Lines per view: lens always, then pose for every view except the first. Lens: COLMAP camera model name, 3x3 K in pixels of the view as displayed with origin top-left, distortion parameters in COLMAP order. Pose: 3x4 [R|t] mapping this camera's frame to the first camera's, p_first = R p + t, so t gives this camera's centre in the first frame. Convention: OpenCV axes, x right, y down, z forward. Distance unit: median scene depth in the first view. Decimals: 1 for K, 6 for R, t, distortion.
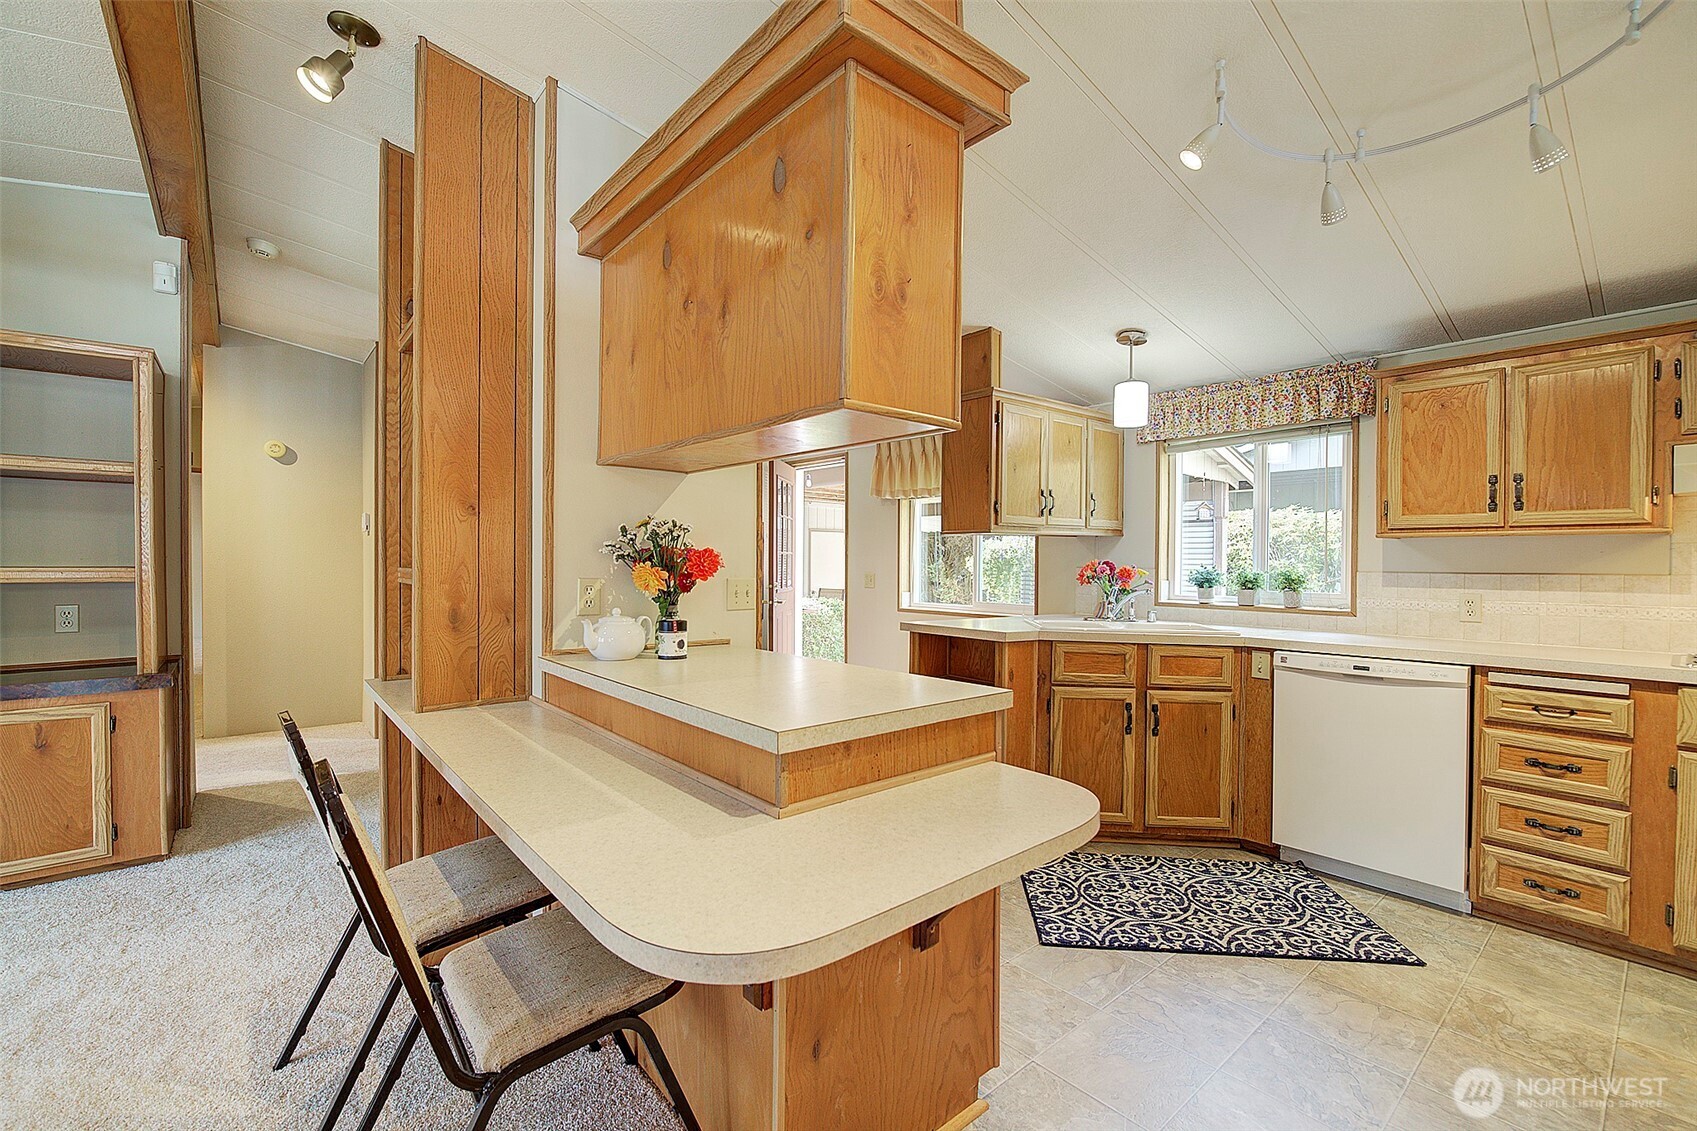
lens RADIAL K [[729.2, 0, 854.5], [0, 729.2, 569.2], [0, 0, 1]] dist [-0.003986, -0.000596]
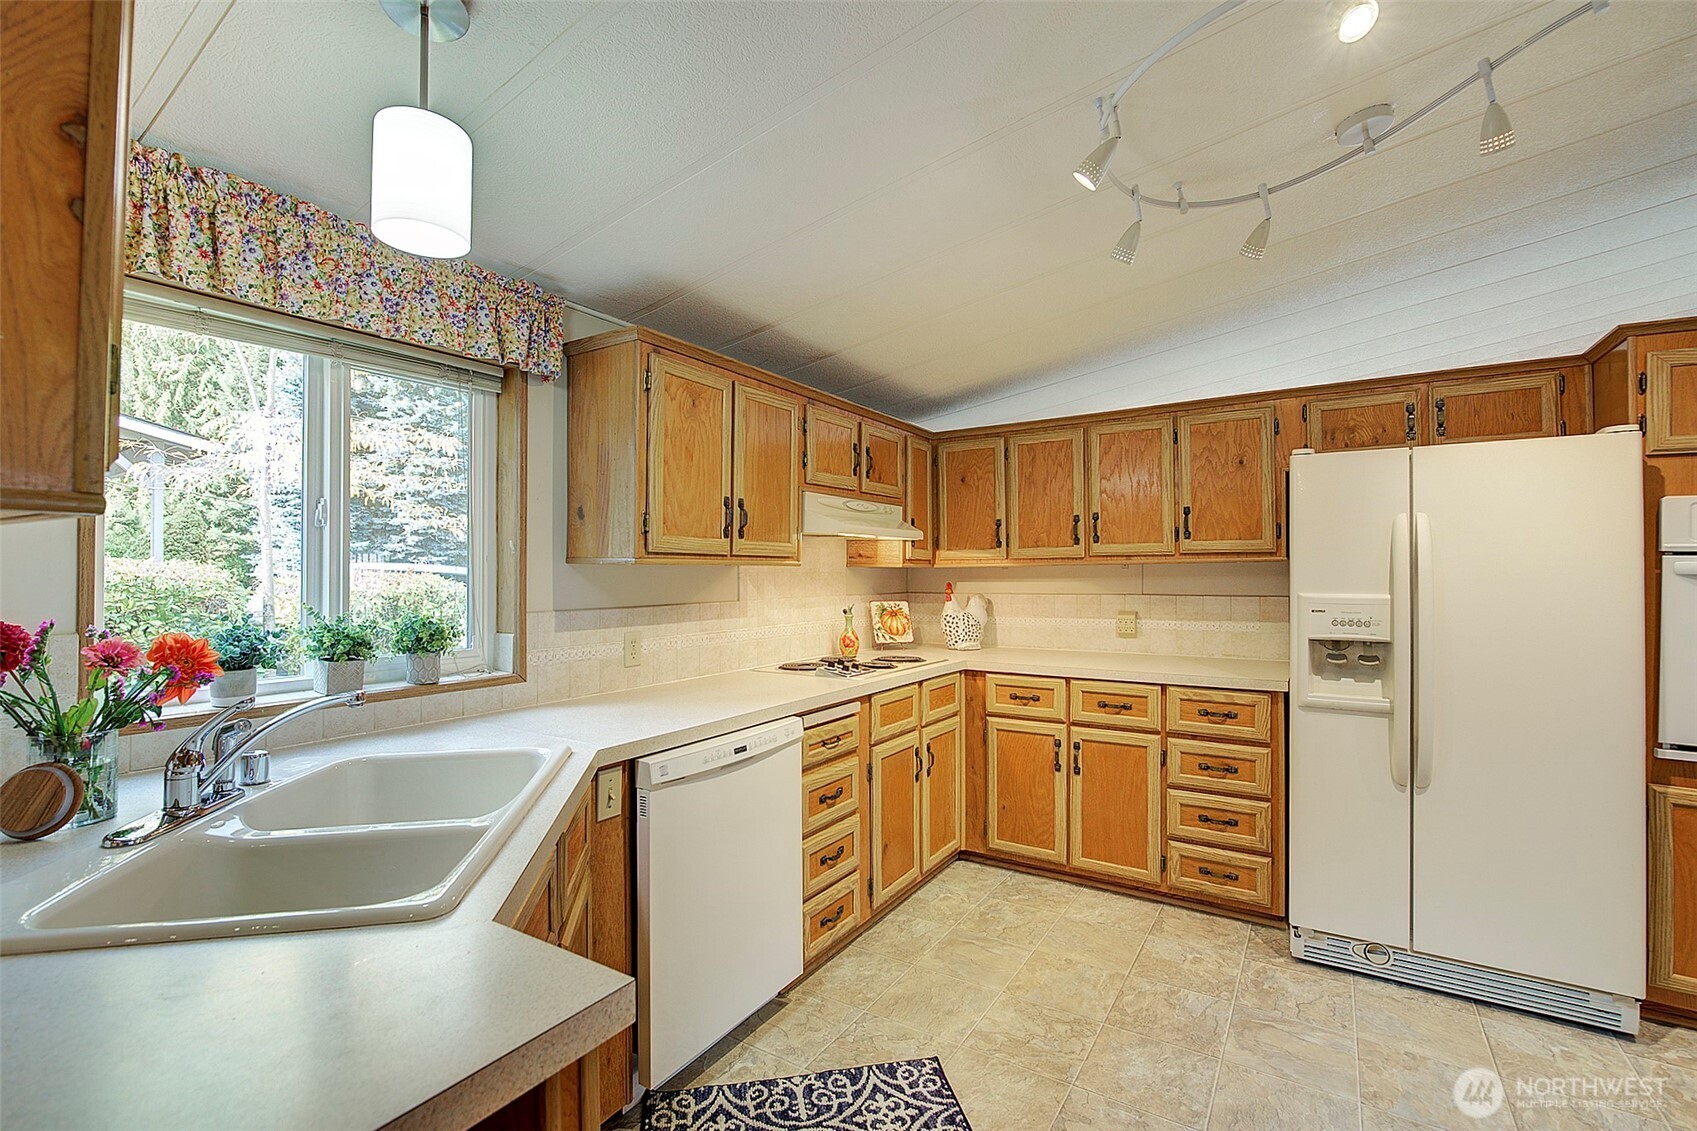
lens RADIAL K [[746.1, 0, 848.3], [0, 746.1, 574.3], [0, 0, 1]] dist [-0.001907, -0.000173]
pose [[-0.283213, -0.016332, 0.958918, -0.039109], [0.003512, 0.999831, 0.018067, -0.054354], [-0.959051, 0.008484, -0.283107, 1.183374]]
